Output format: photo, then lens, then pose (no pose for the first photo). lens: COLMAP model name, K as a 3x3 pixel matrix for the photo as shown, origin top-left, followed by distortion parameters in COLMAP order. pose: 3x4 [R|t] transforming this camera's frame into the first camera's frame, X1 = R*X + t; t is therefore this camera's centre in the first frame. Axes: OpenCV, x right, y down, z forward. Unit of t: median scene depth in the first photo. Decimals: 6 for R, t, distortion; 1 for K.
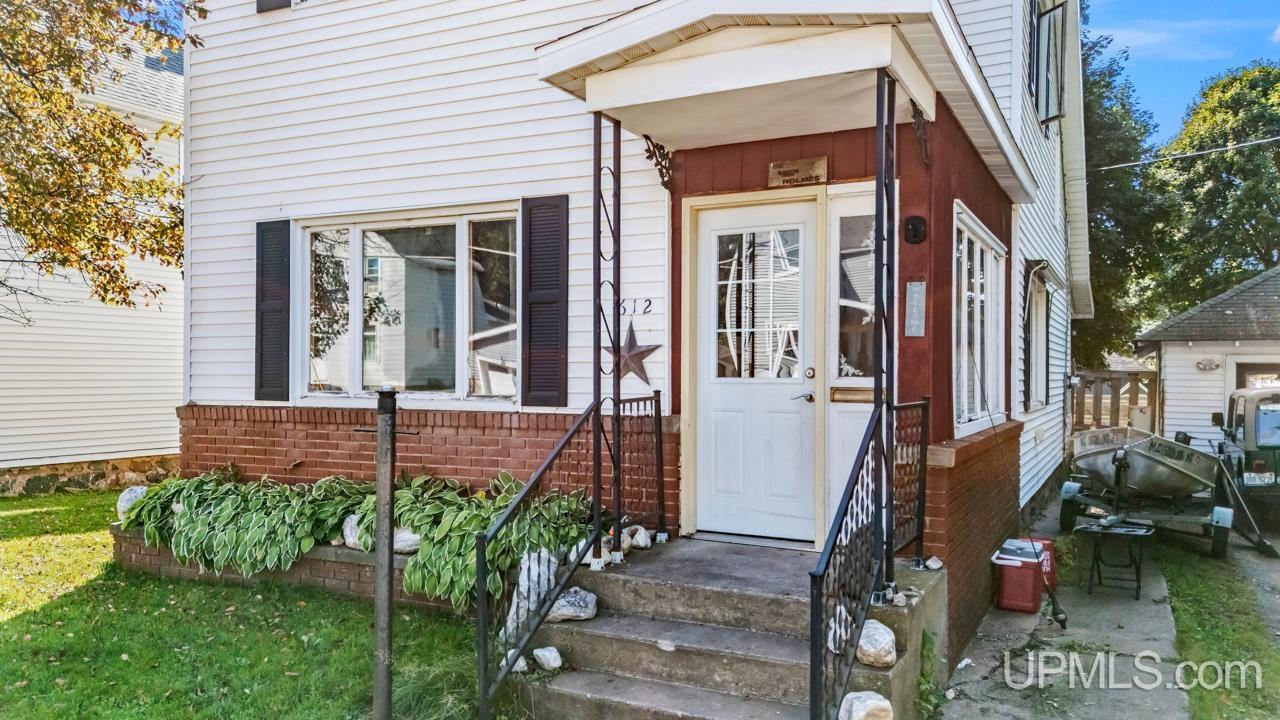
lens RADIAL K [[975.2, 0, 627.3], [0, 975.2, 369.2], [0, 0, 1]] dist [0.044218, -0.013152]
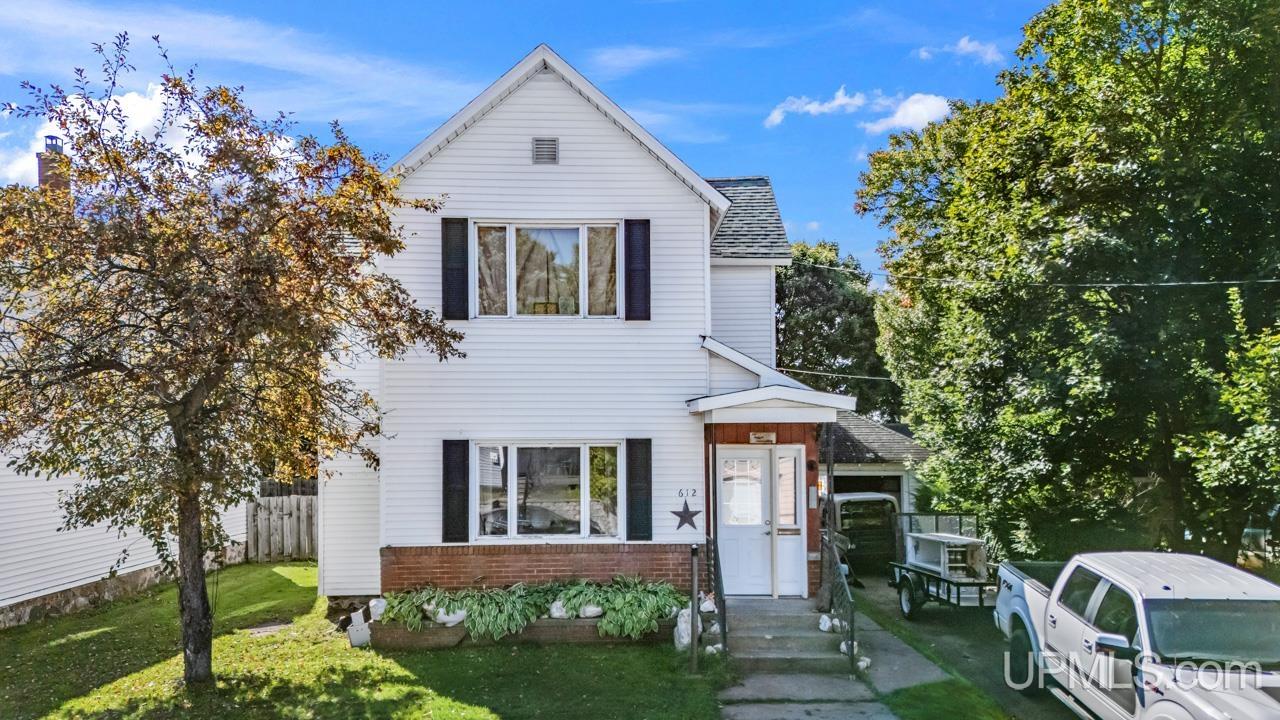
lens RADIAL K [[975.2, 0, 596.4], [0, 975.2, 420.0], [0, 0, 1]] dist [0.044218, -0.013152]
pose [[0.873680, 0.003825, 0.486487, -1.242462], [0.007459, 0.999746, -0.021257, -0.184681], [-0.486445, 0.022201, 0.873429, -0.811187]]
